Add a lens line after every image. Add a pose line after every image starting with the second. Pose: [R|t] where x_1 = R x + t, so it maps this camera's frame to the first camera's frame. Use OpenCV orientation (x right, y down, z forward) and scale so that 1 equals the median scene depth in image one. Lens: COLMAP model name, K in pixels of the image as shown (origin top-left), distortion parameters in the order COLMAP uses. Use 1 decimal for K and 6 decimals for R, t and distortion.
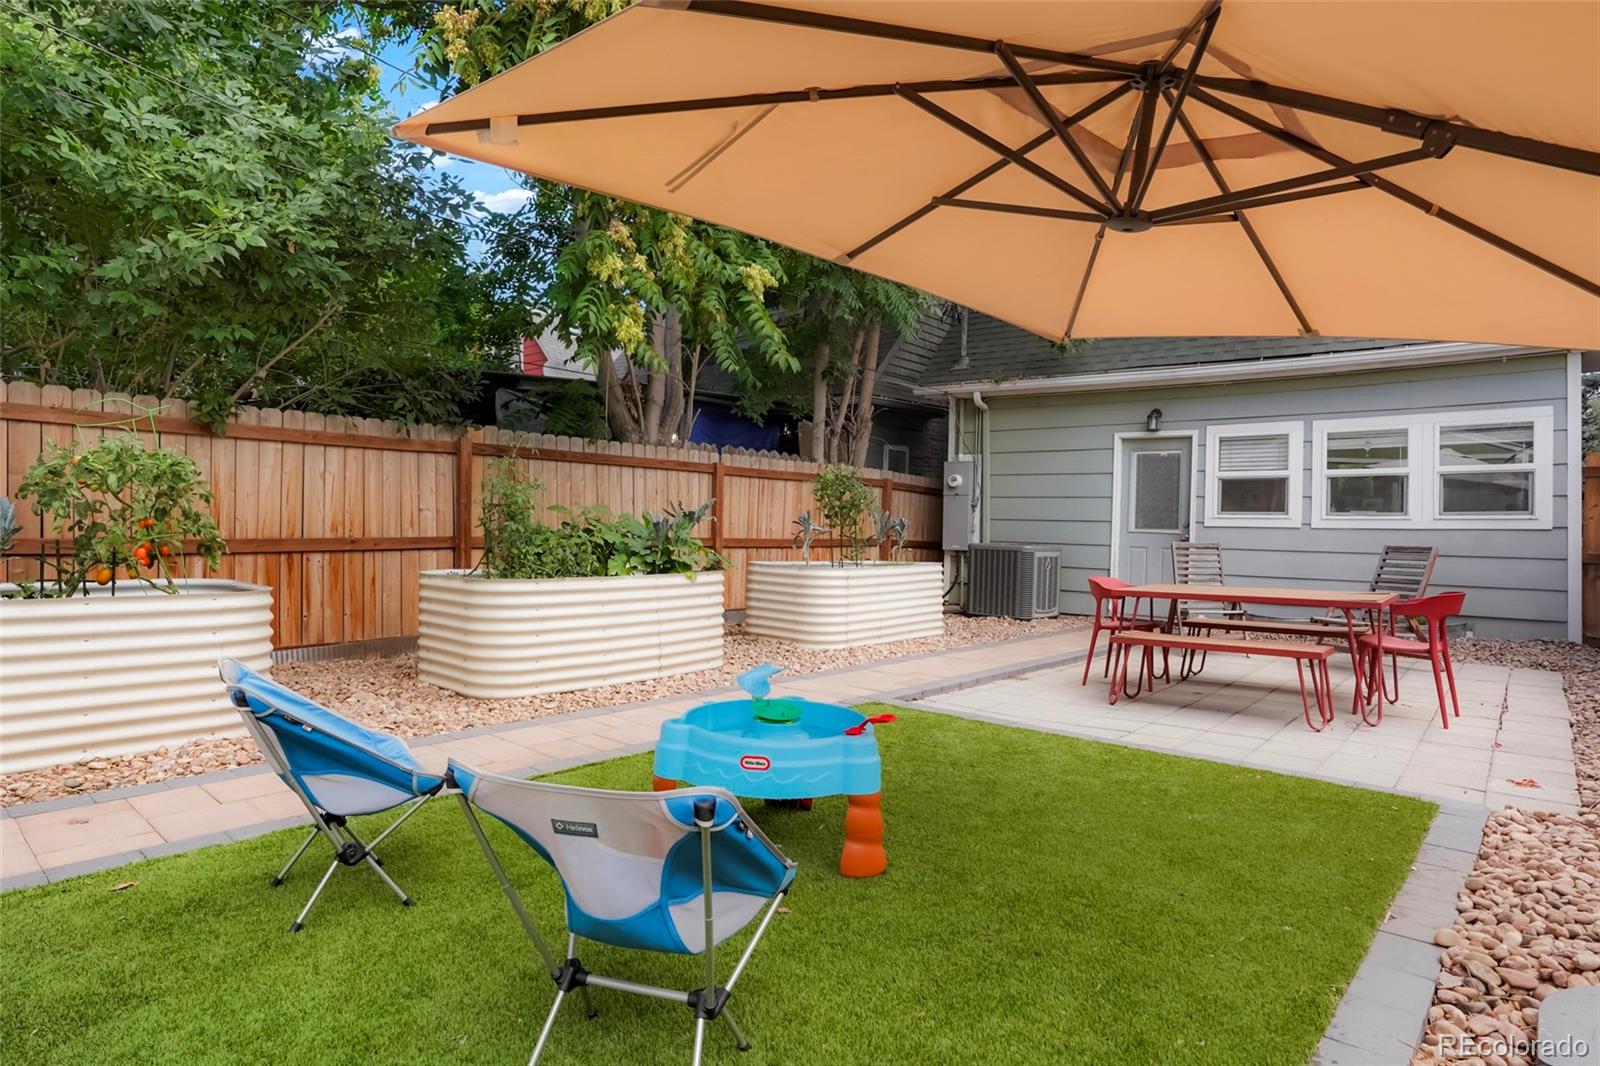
lens RADIAL K [[863.1, 0, 800.0], [0, 863.1, 533.0], [0, 0, 1]] dist [-0.050828, 0.031285]
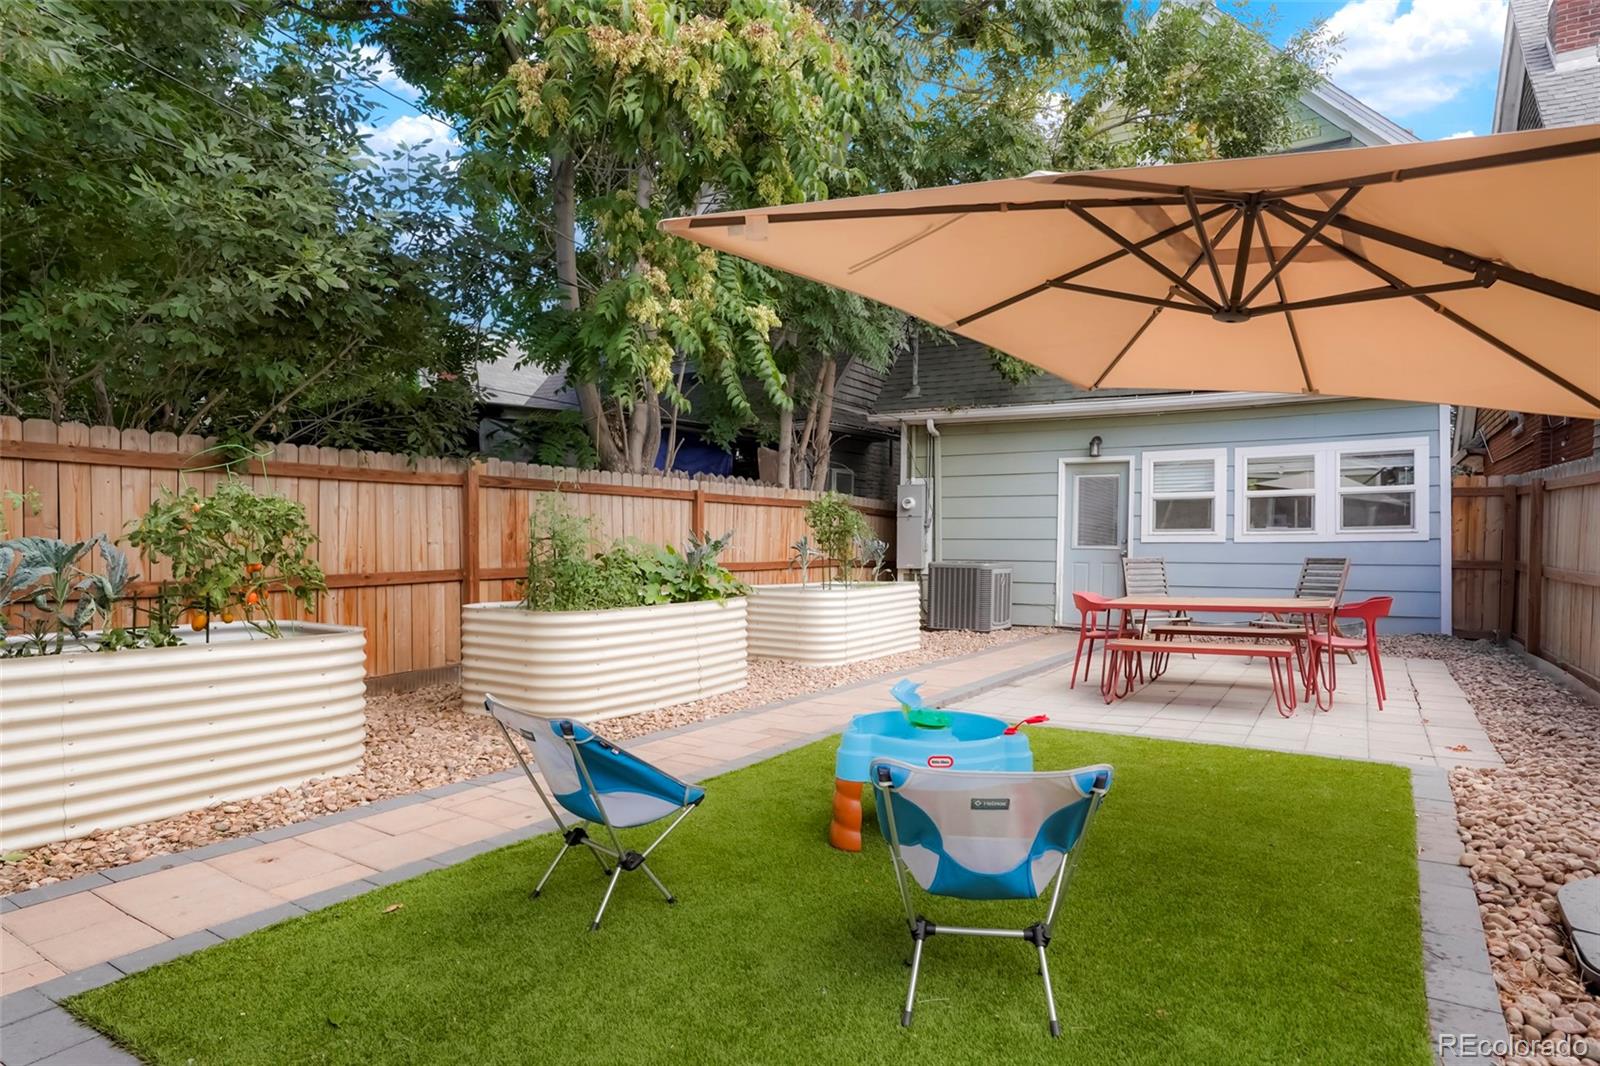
lens RADIAL K [[857.1, 0, 836.6], [0, 857.1, 559.8], [0, 0, 1]] dist [-0.053007, 0.038030]
pose [[0.988194, -0.022263, 0.151580, -0.130204], [0.020694, 0.999715, 0.011920, -0.010135], [-0.151802, -0.008643, 0.988373, -0.050275]]
